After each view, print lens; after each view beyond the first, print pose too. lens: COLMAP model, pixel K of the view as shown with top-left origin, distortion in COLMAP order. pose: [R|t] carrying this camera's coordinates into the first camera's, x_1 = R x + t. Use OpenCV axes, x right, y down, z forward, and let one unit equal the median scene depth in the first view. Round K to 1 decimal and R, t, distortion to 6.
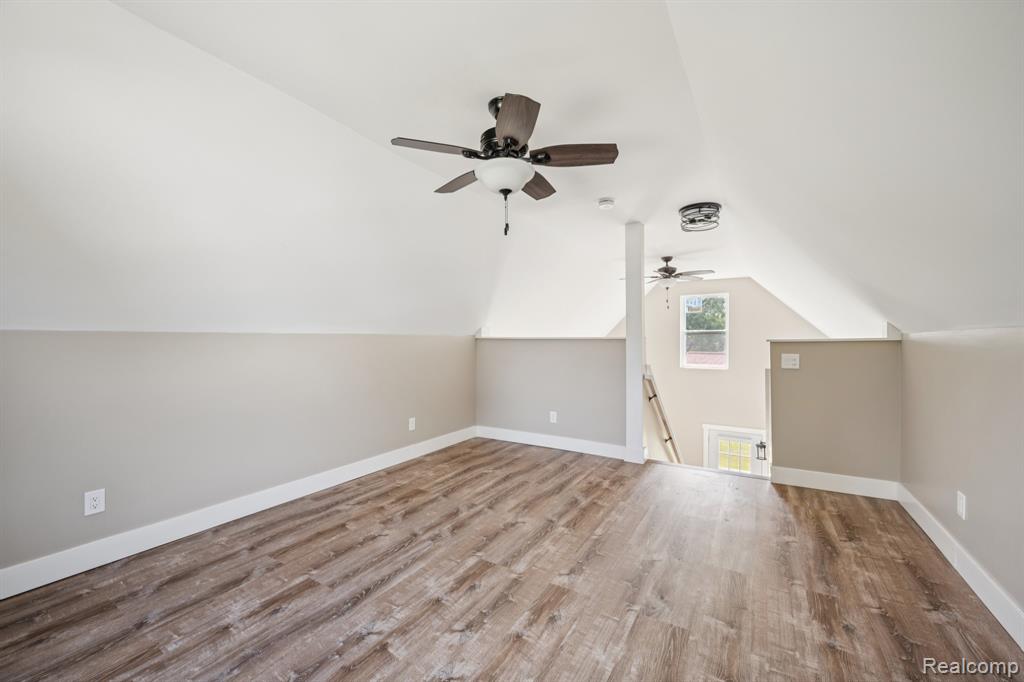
lens RADIAL K [[405.0, 0, 512.0], [0, 405.0, 339.1], [0, 0, 1]] dist [0.001115, -0.000258]
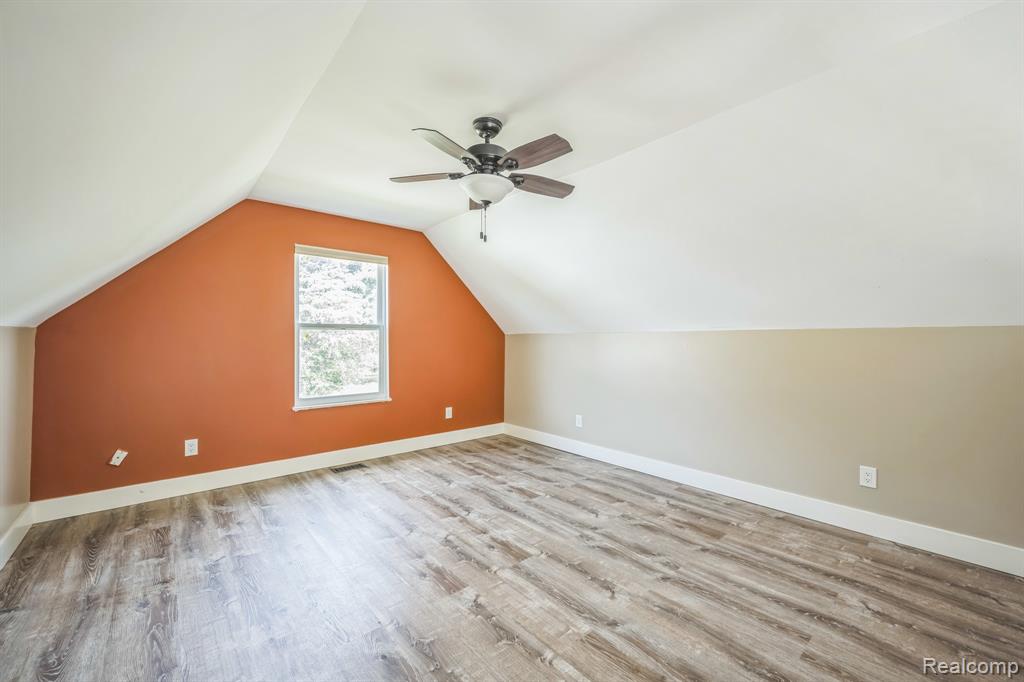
lens RADIAL K [[405.0, 0, 513.0], [0, 405.0, 338.0], [0, 0, 1]] dist [0.001115, -0.000258]
pose [[-0.292451, 0.001283, -0.956280, 0.788367], [0.002649, 0.999996, 0.000532, 0.004244], [0.956277, -0.002378, -0.292453, 1.098583]]
